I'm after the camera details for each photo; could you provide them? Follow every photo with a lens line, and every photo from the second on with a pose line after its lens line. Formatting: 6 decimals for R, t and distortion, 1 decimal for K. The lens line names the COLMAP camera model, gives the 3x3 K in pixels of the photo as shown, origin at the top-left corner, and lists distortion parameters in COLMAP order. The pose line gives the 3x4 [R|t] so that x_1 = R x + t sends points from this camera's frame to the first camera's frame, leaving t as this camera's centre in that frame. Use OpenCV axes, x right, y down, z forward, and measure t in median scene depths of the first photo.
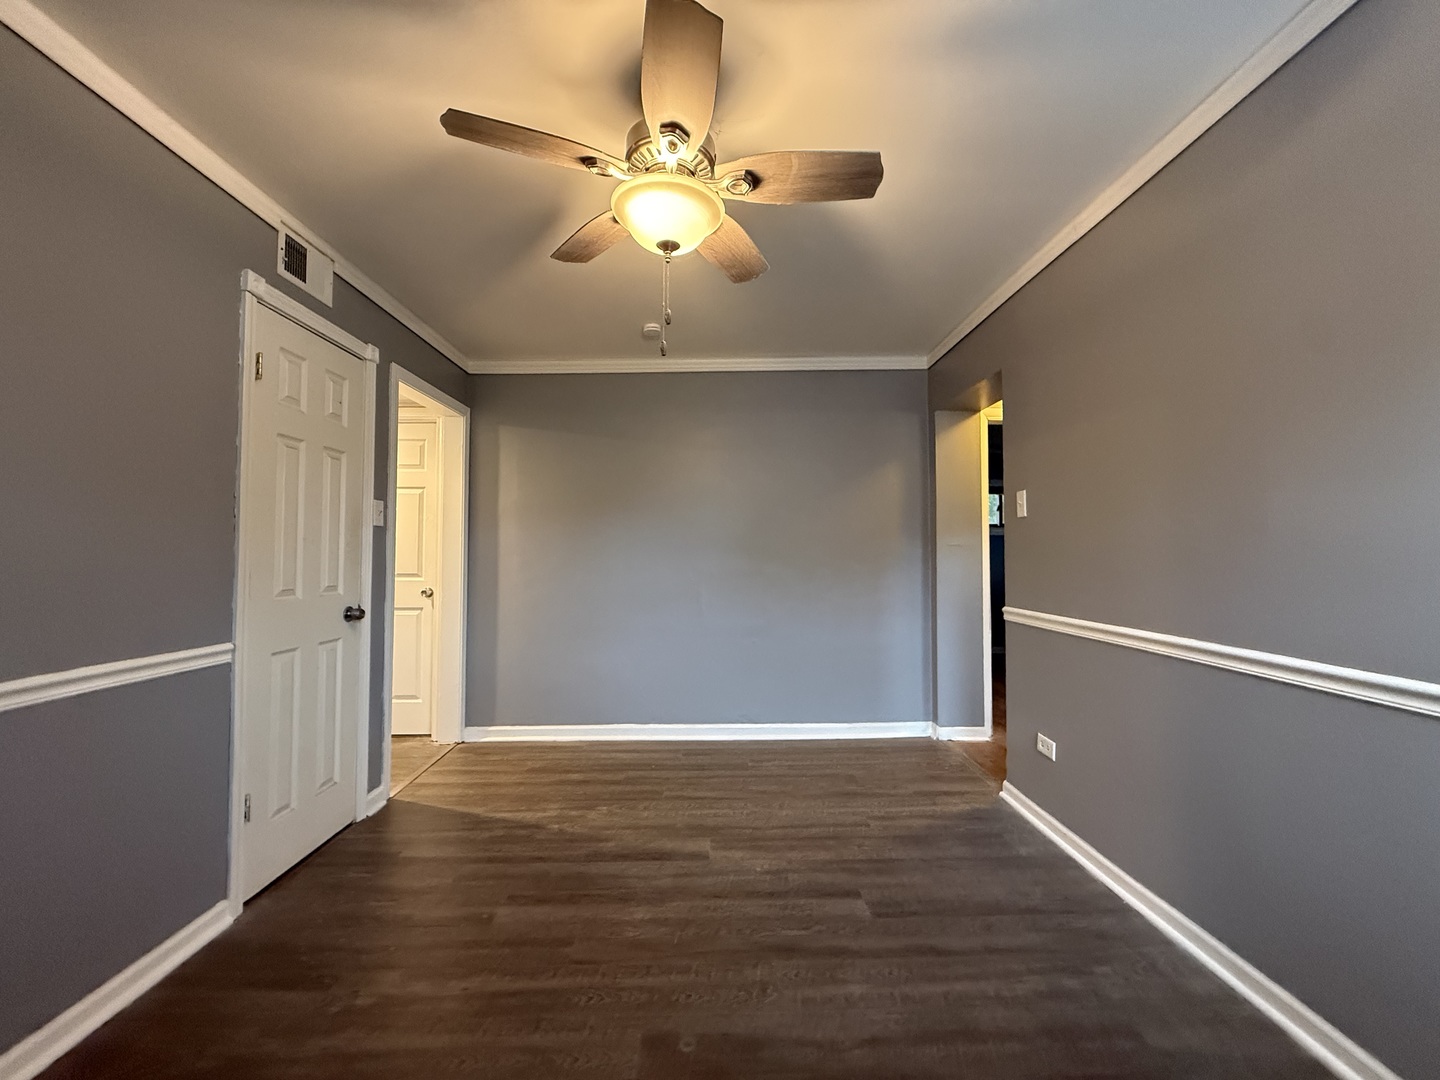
lens RADIAL K [[570.9, 0, 716.6], [0, 570.9, 536.8], [0, 0, 1]] dist [0.001880, -0.000027]
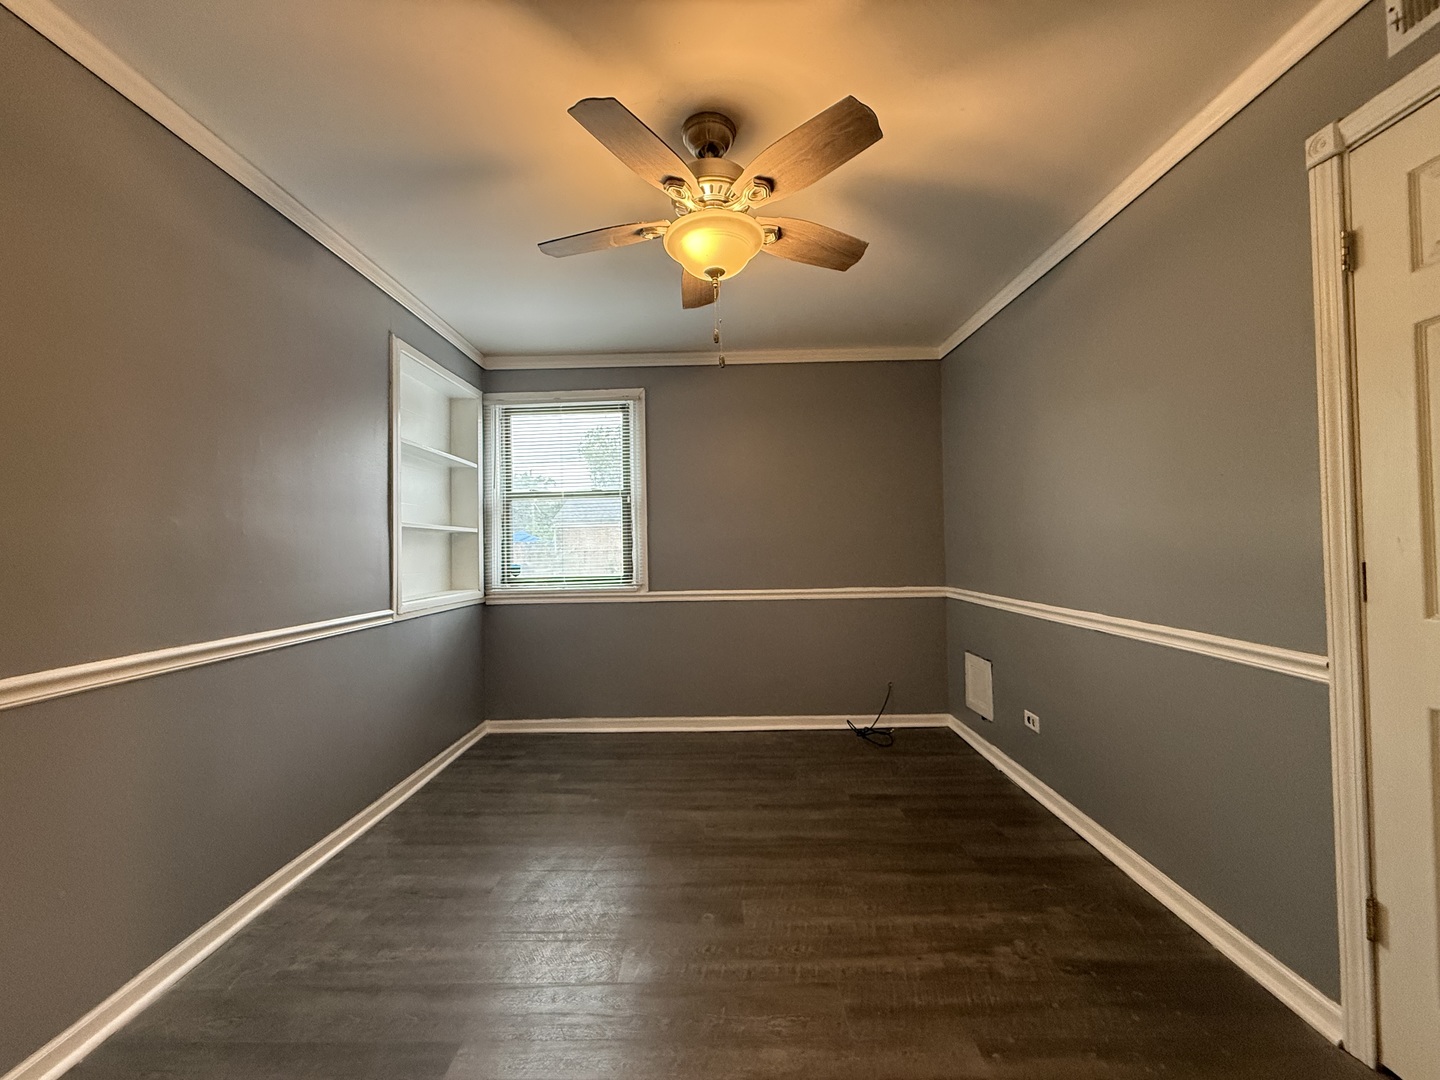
lens RADIAL K [[570.9, 0, 716.6], [0, 570.9, 536.8], [0, 0, 1]] dist [0.001880, -0.000027]
pose [[-0.999458, 0.019270, 0.026680, -0.079272], [0.017906, 0.998566, -0.050461, 0.046211], [-0.027614, -0.049956, -0.998370, 1.531238]]
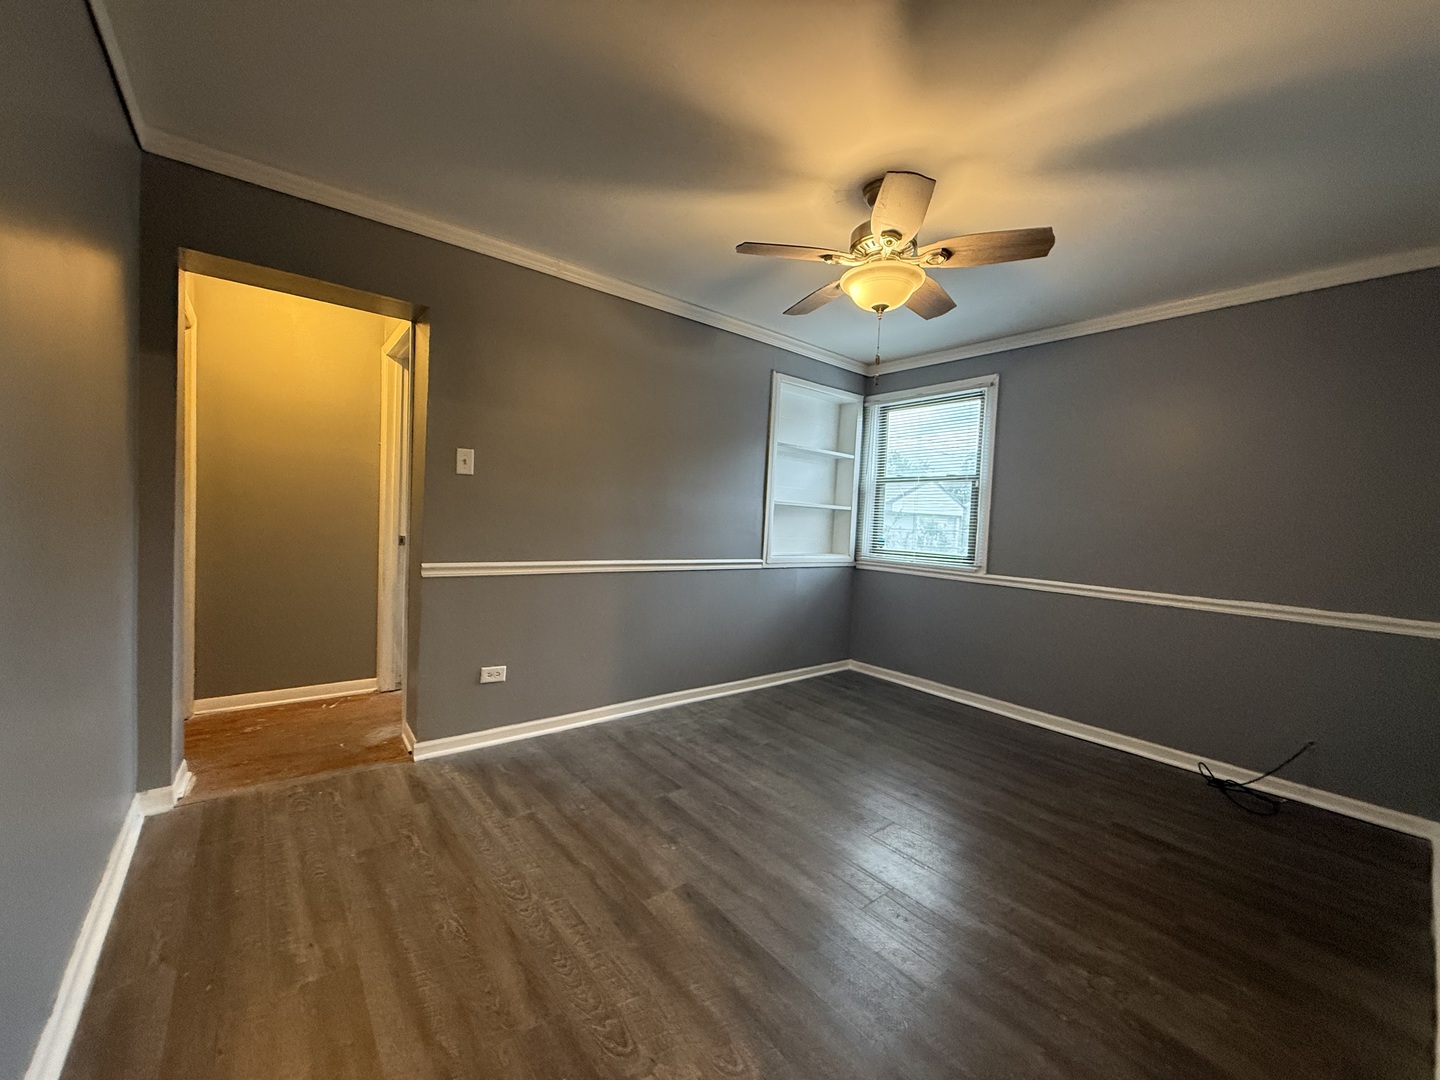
lens RADIAL K [[570.9, 0, 716.6], [0, 570.9, 536.8], [0, 0, 1]] dist [0.001880, -0.000027]
pose [[-0.614866, -0.057287, 0.786549, -0.702226], [-0.071428, 0.997304, 0.016800, 0.035308], [-0.785391, -0.045852, -0.617300, 1.566943]]
